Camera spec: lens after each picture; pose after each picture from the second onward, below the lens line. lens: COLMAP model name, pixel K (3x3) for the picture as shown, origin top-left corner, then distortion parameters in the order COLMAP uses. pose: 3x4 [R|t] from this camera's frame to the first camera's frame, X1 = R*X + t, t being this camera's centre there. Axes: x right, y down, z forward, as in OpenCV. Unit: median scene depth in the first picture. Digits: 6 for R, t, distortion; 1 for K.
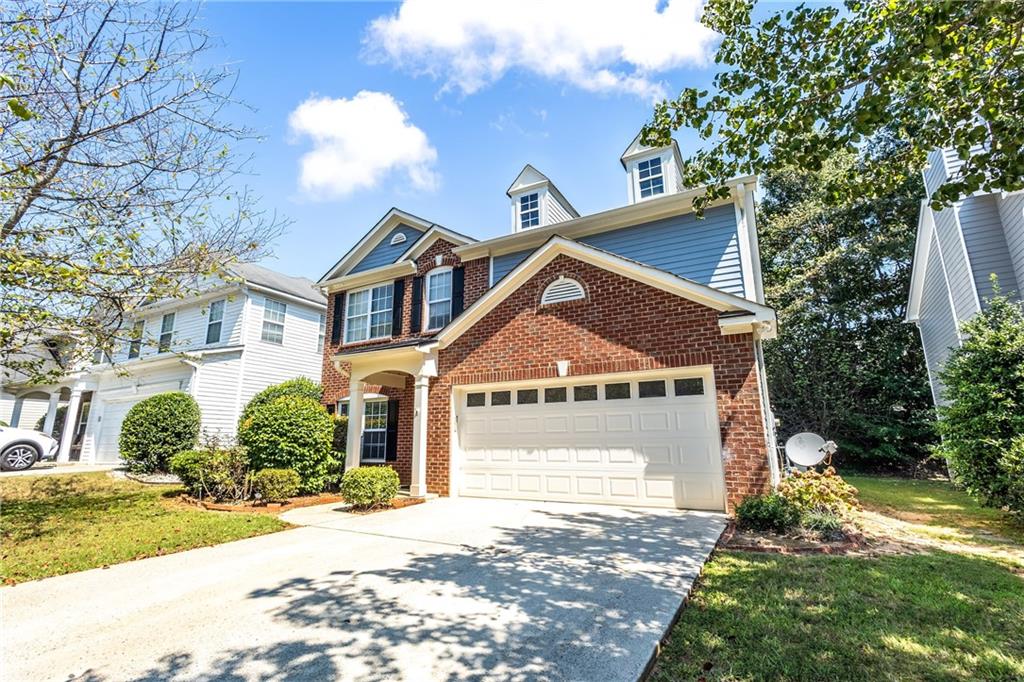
lens RADIAL K [[466.1, 0, 512.6], [0, 466.1, 342.0], [0, 0, 1]] dist [0.008578, -0.000396]
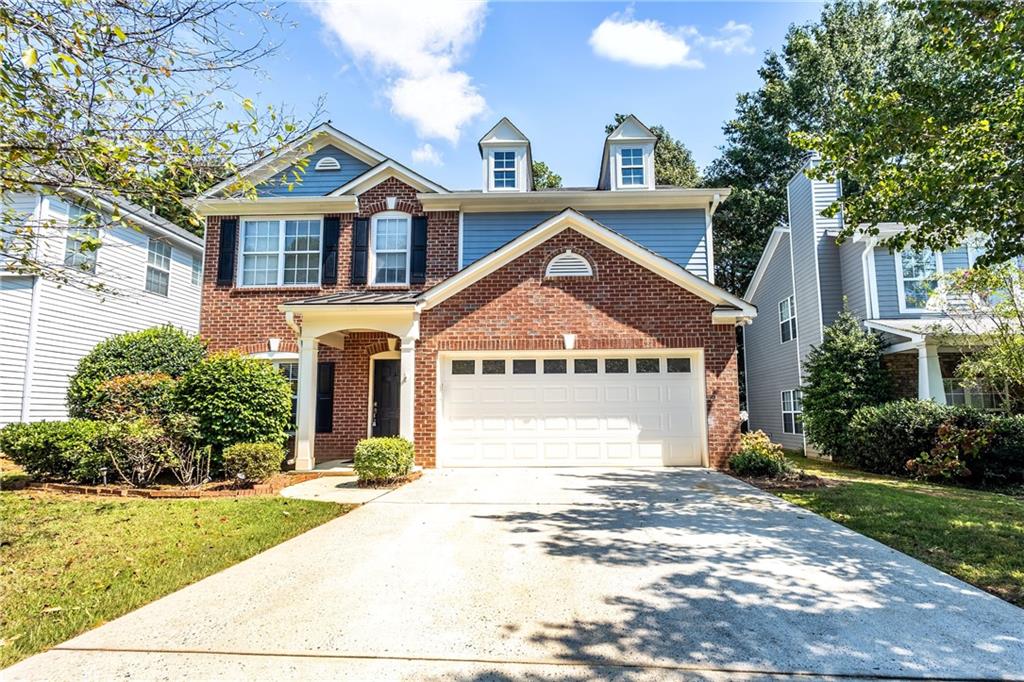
lens RADIAL K [[499.0, 0, 548.2], [0, 499.0, 360.8], [0, 0, 1]] dist [0.004326, 0.000504]
pose [[0.889305, 0.049303, 0.454649, -0.409470], [-0.097380, 0.991787, 0.082926, 0.010920], [-0.446826, -0.118020, 0.886802, 0.030295]]
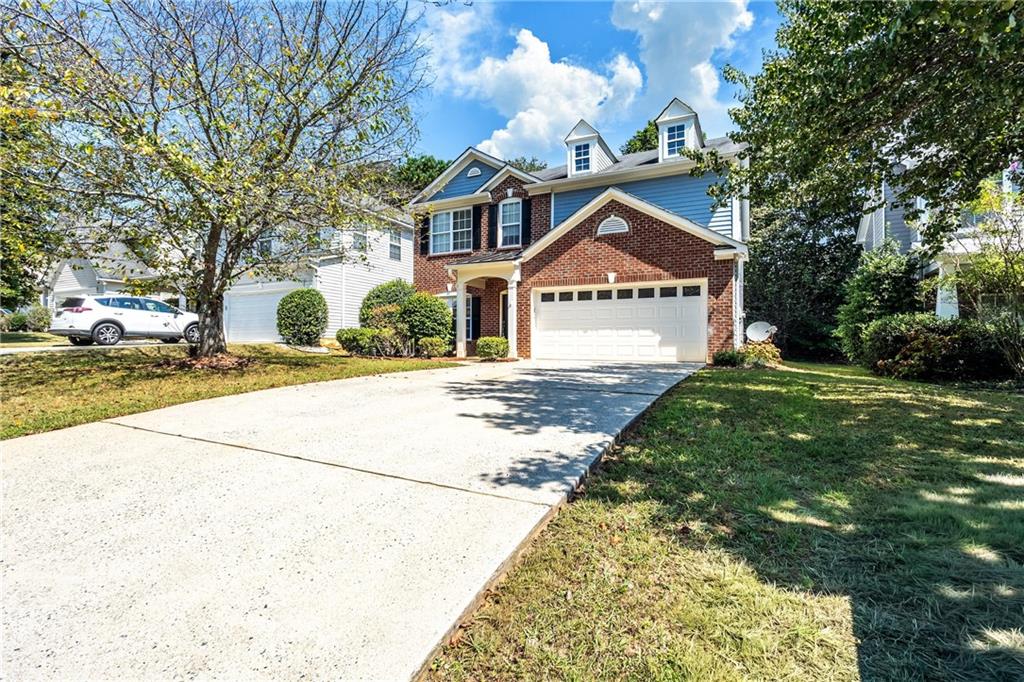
lens RADIAL K [[466.1, 0, 513.2], [0, 466.1, 339.3], [0, 0, 1]] dist [0.008578, -0.000396]
pose [[0.999327, 0.014489, 0.033705, -0.252089], [-0.020990, 0.979293, 0.201358, -0.046066], [-0.030089, -0.201930, 0.978938, -0.518464]]
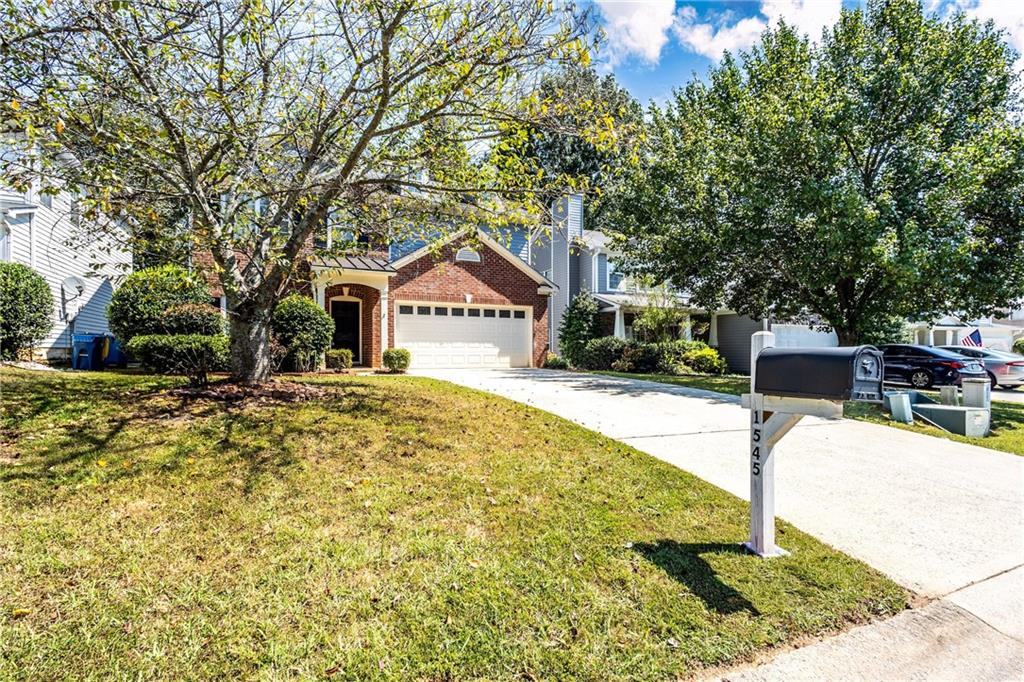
lens RADIAL K [[499.0, 0, 500.9], [0, 499.0, 347.3], [0, 0, 1]] dist [0.004326, 0.000504]
pose [[0.572665, 0.013691, 0.819675, -1.351839], [-0.185457, 0.976103, 0.113266, -0.003159], [-0.798536, -0.216878, 0.561519, -0.241753]]
